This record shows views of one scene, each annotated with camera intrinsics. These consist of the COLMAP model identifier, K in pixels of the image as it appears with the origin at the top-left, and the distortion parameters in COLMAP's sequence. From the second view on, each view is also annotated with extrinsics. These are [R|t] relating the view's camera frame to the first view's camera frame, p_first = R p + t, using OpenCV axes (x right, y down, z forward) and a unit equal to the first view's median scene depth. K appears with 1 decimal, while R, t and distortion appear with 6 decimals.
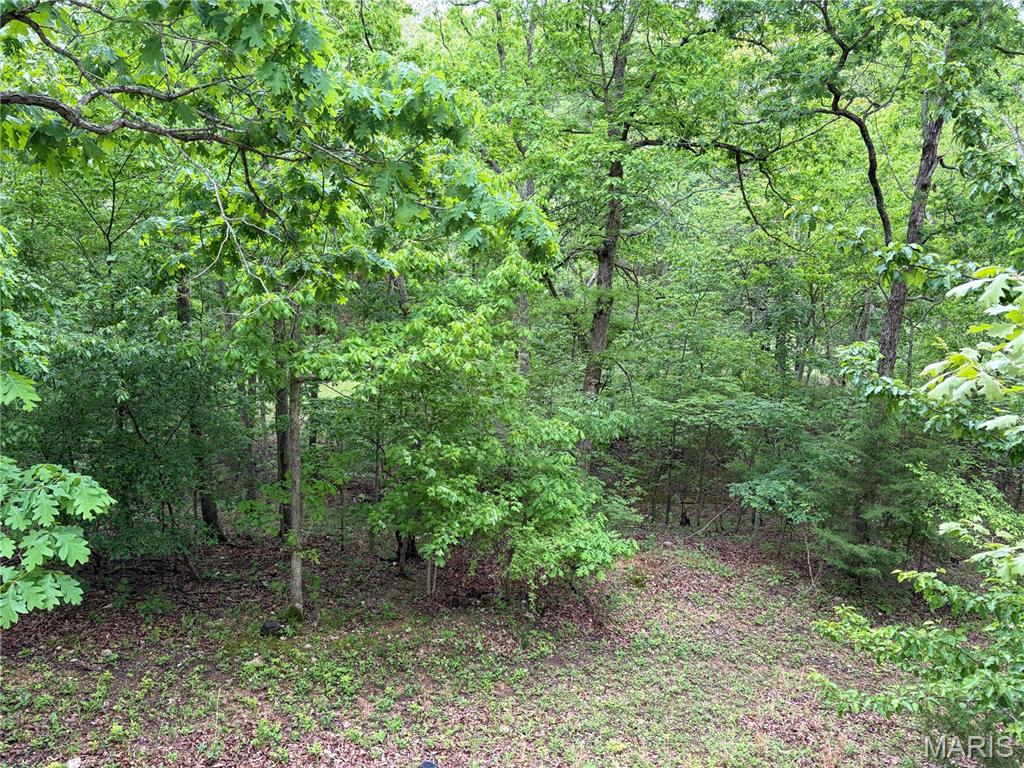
lens RADIAL K [[795.8, 0, 504.0], [0, 795.8, 383.8], [0, 0, 1]] dist [0.050251, -0.057117]
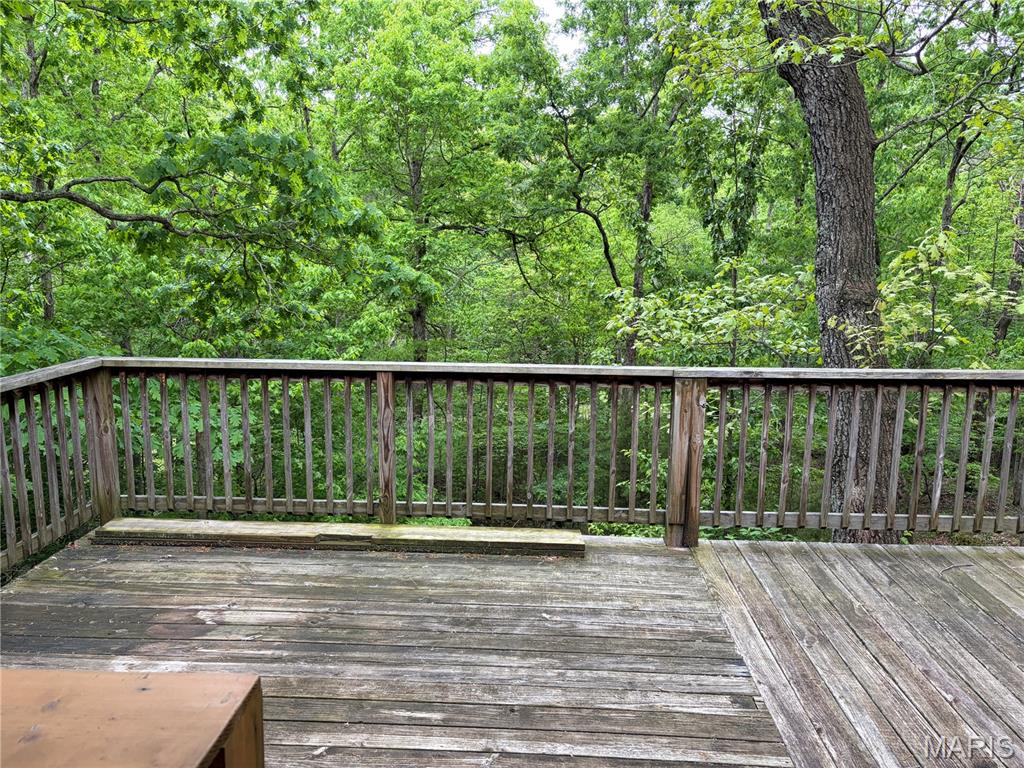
lens RADIAL K [[795.8, 0, 514.4], [0, 795.8, 386.3], [0, 0, 1]] dist [0.050251, -0.057117]
pose [[0.958243, -0.051854, 0.281214, -0.108257], [0.075403, 0.994435, -0.073569, 0.066850], [-0.275835, 0.091702, 0.956821, -0.284529]]
